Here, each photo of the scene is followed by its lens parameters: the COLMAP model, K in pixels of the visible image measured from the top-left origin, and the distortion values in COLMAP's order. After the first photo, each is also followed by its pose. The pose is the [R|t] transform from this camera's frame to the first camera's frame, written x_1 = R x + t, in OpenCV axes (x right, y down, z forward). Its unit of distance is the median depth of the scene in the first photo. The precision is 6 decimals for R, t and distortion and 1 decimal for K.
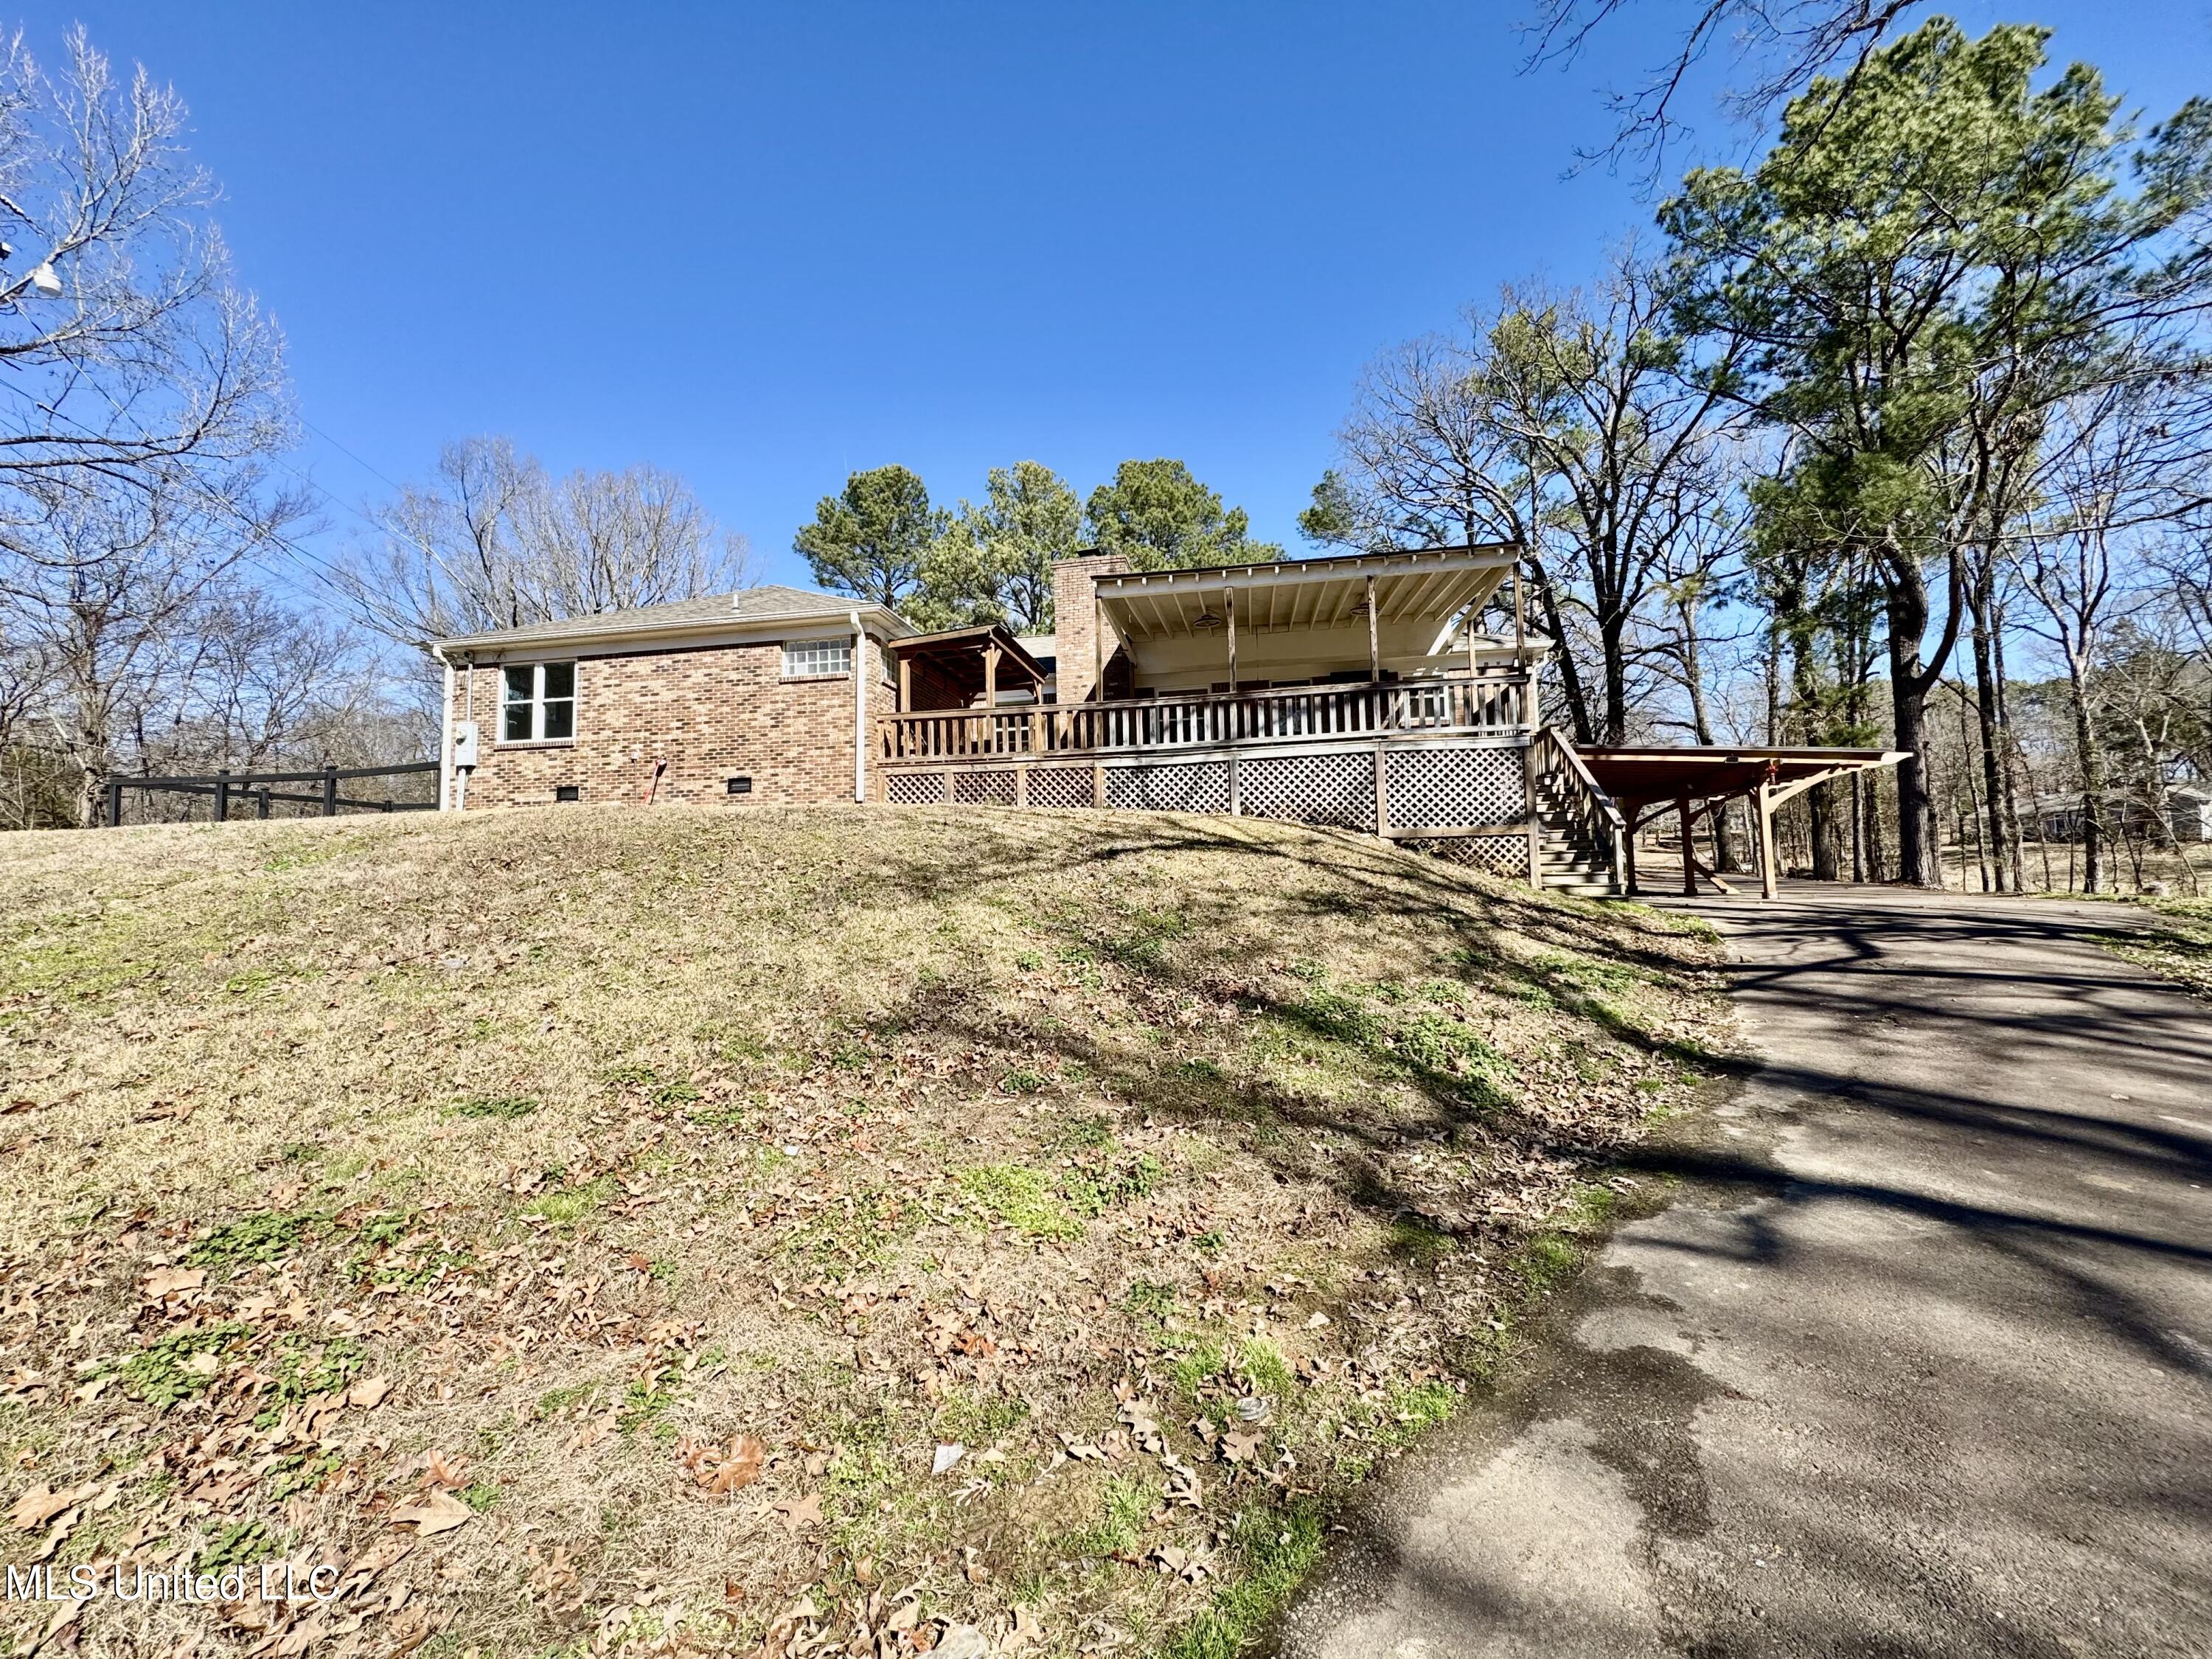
lens RADIAL K [[876.1, 0, 1102.0], [0, 876.1, 831.0], [0, 0, 1]] dist [-0.002887, 0.000169]
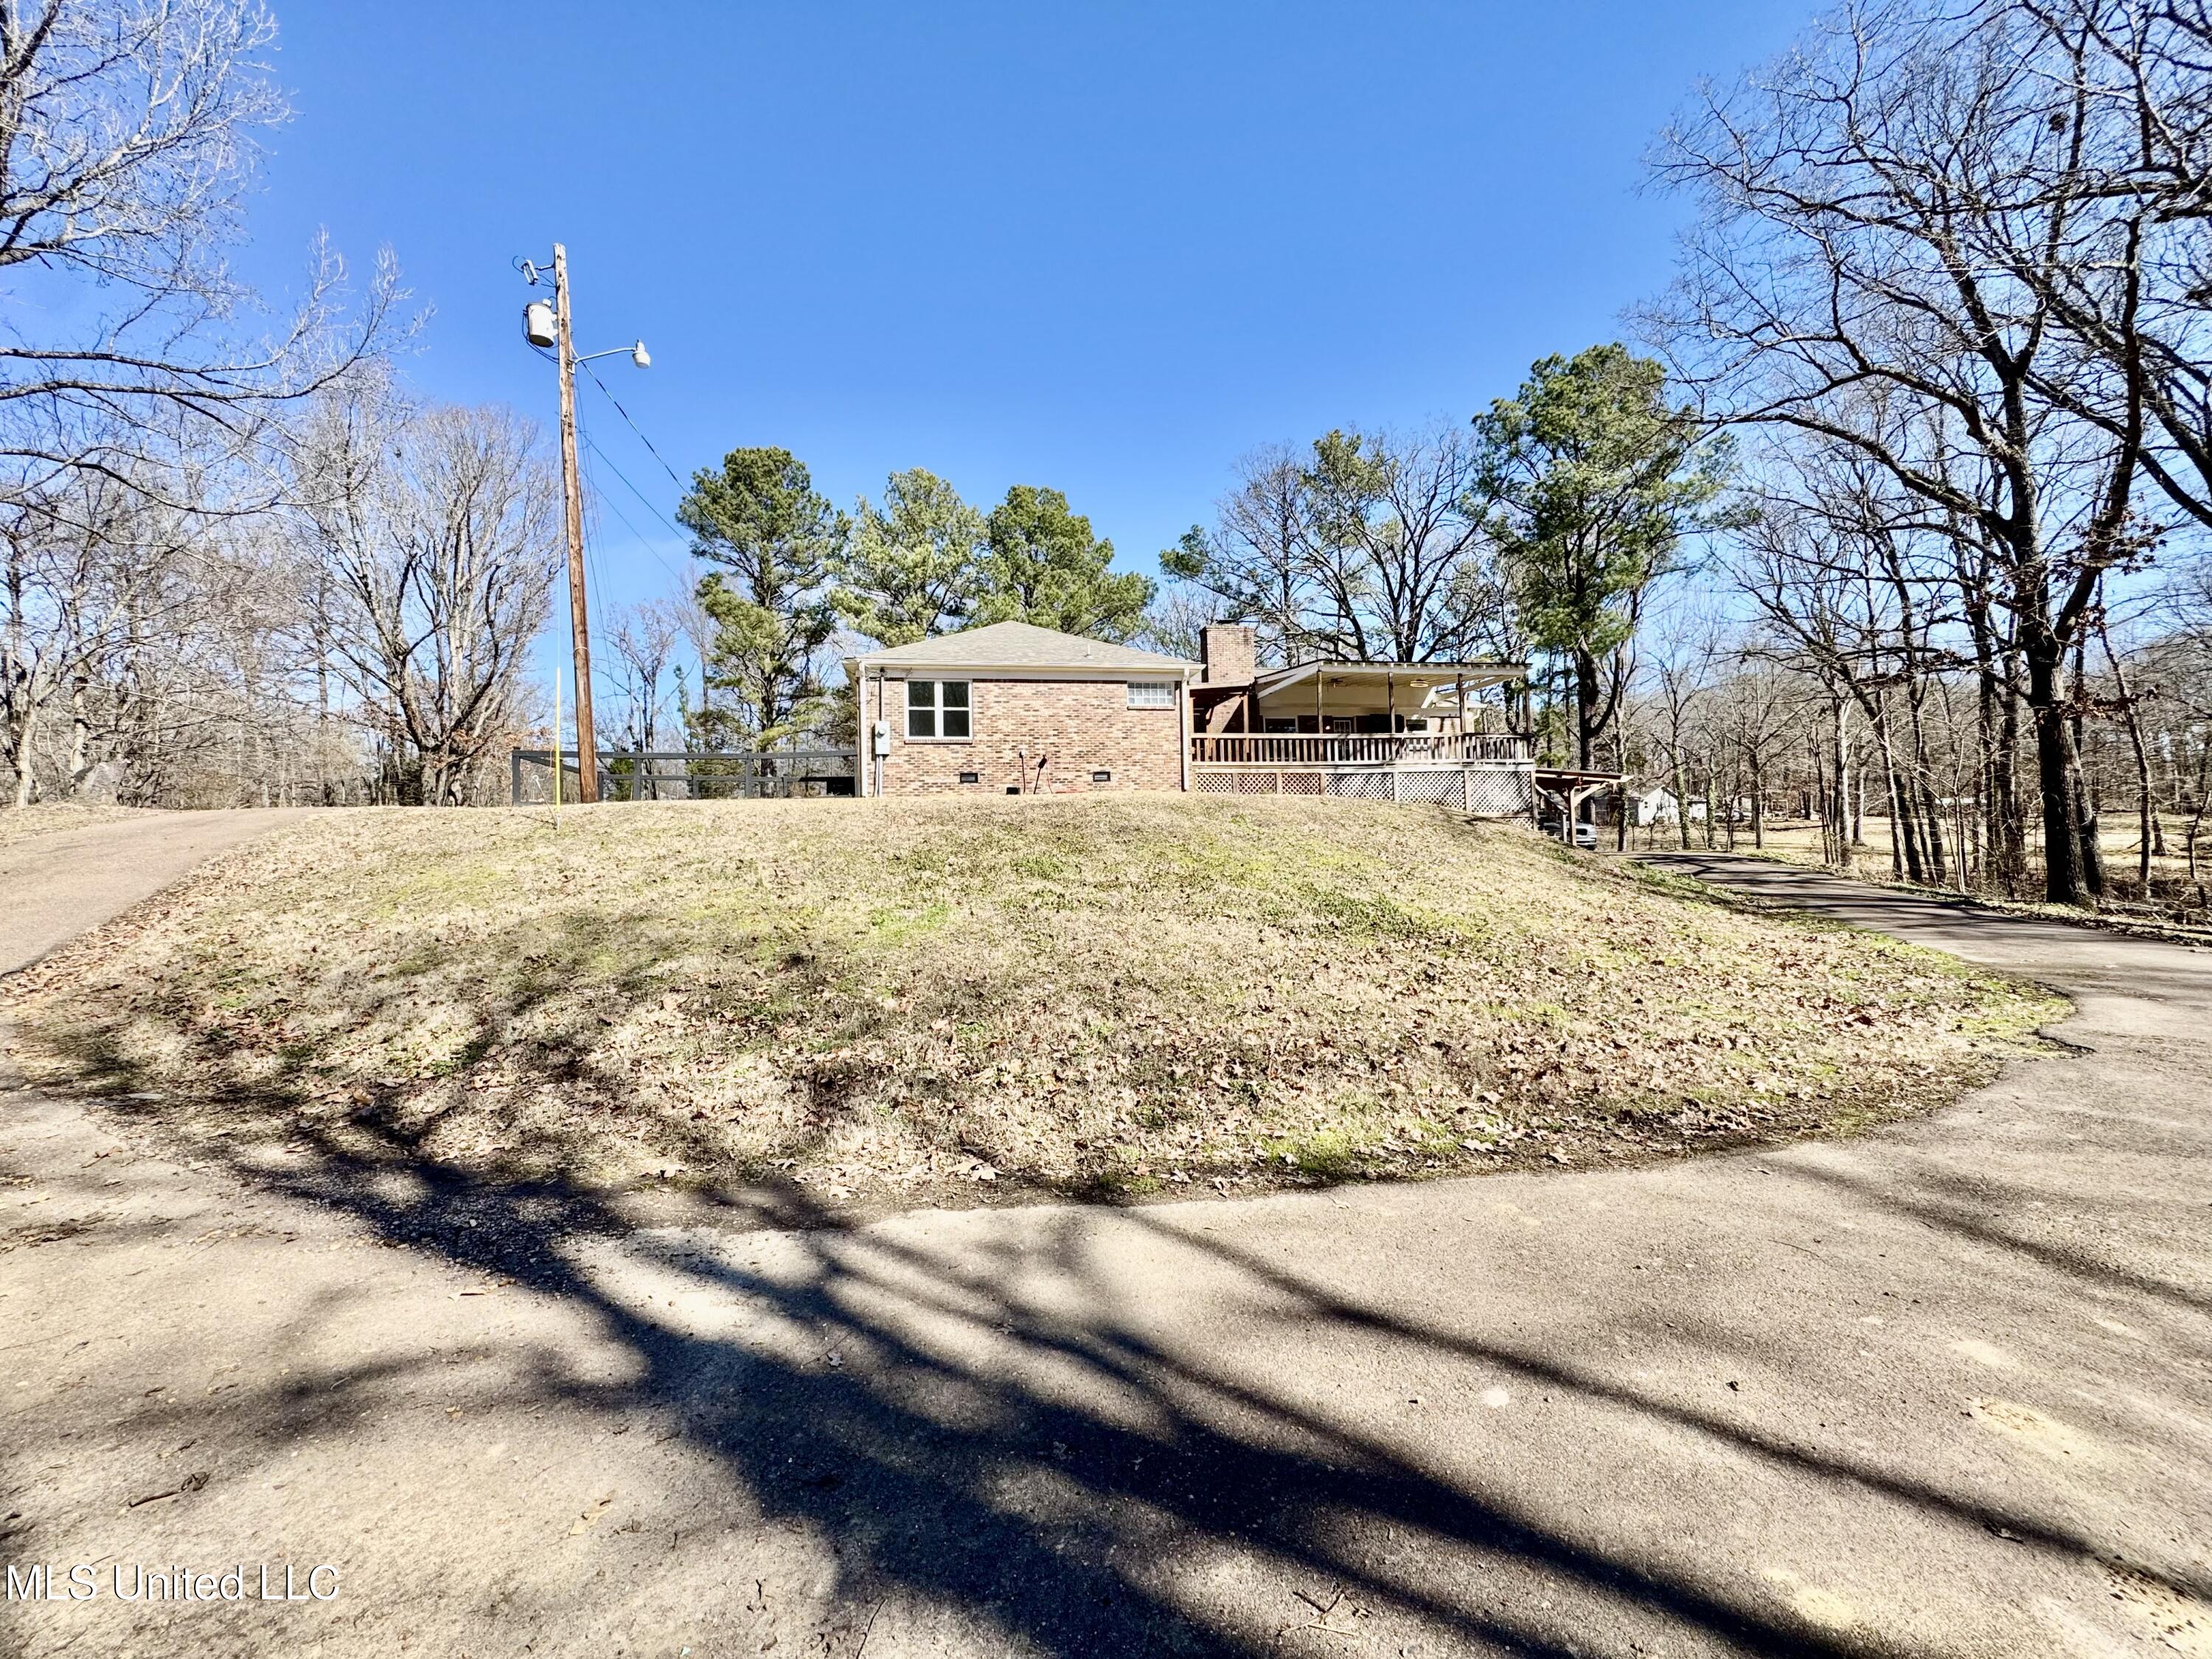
lens RADIAL K [[876.1, 0, 1118.1], [0, 876.1, 827.5], [0, 0, 1]] dist [-0.002887, 0.000169]
pose [[0.927558, 0.009486, 0.373560, -0.896968], [-0.016423, 0.999747, 0.015393, 0.011027], [-0.373319, -0.020413, 0.927478, -0.377929]]
